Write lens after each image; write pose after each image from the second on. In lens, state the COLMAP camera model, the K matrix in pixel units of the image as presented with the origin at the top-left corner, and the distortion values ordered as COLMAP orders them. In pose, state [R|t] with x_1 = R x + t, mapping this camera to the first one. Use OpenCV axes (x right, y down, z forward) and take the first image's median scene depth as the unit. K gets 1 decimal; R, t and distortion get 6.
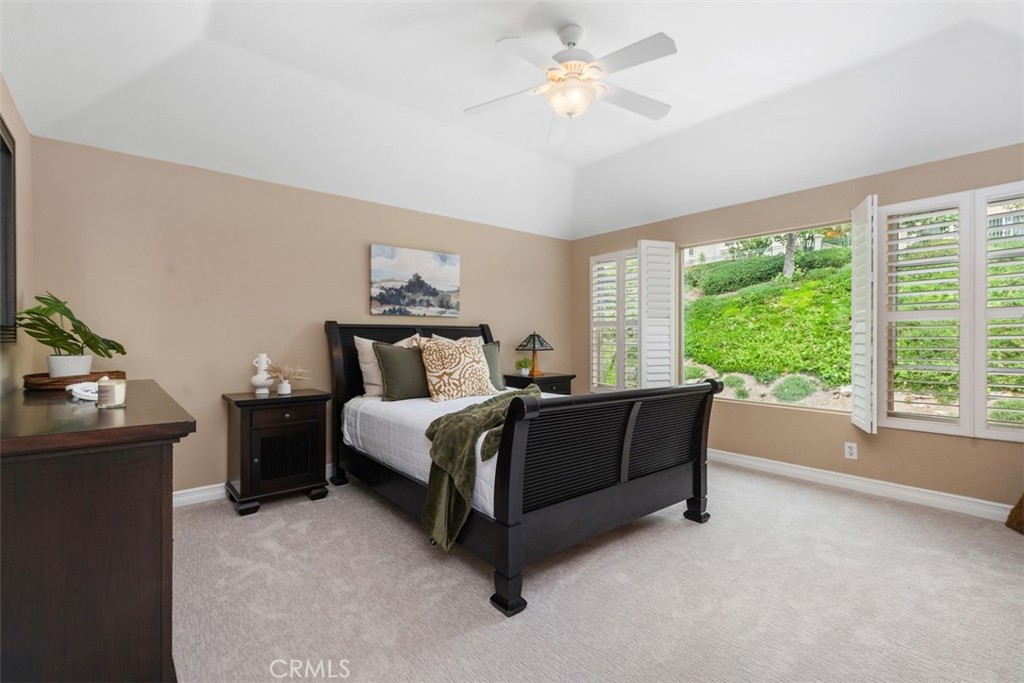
lens RADIAL K [[463.2, 0, 509.4], [0, 463.2, 340.8], [0, 0, 1]] dist [-0.000476, -0.000013]
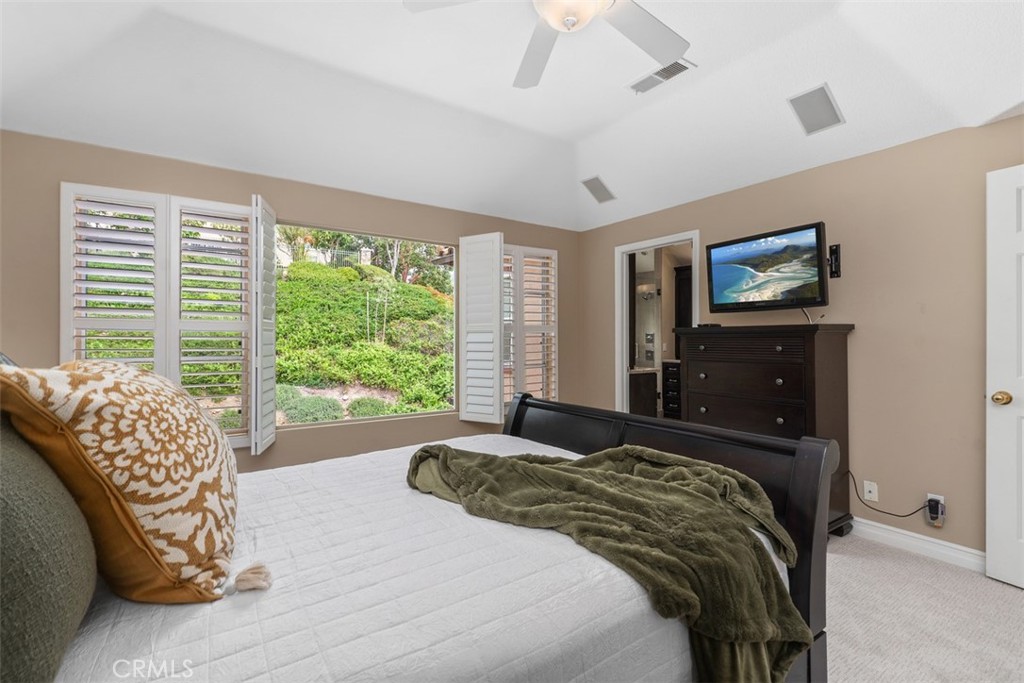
lens RADIAL K [[463.2, 0, 510.1], [0, 463.2, 339.2], [0, 0, 1]] dist [-0.000476, -0.000013]
pose [[0.089434, 0.004586, 0.995982, -0.411899], [0.006623, 0.999965, -0.005199, -0.020205], [-0.995971, 0.007061, 0.089400, 0.779286]]
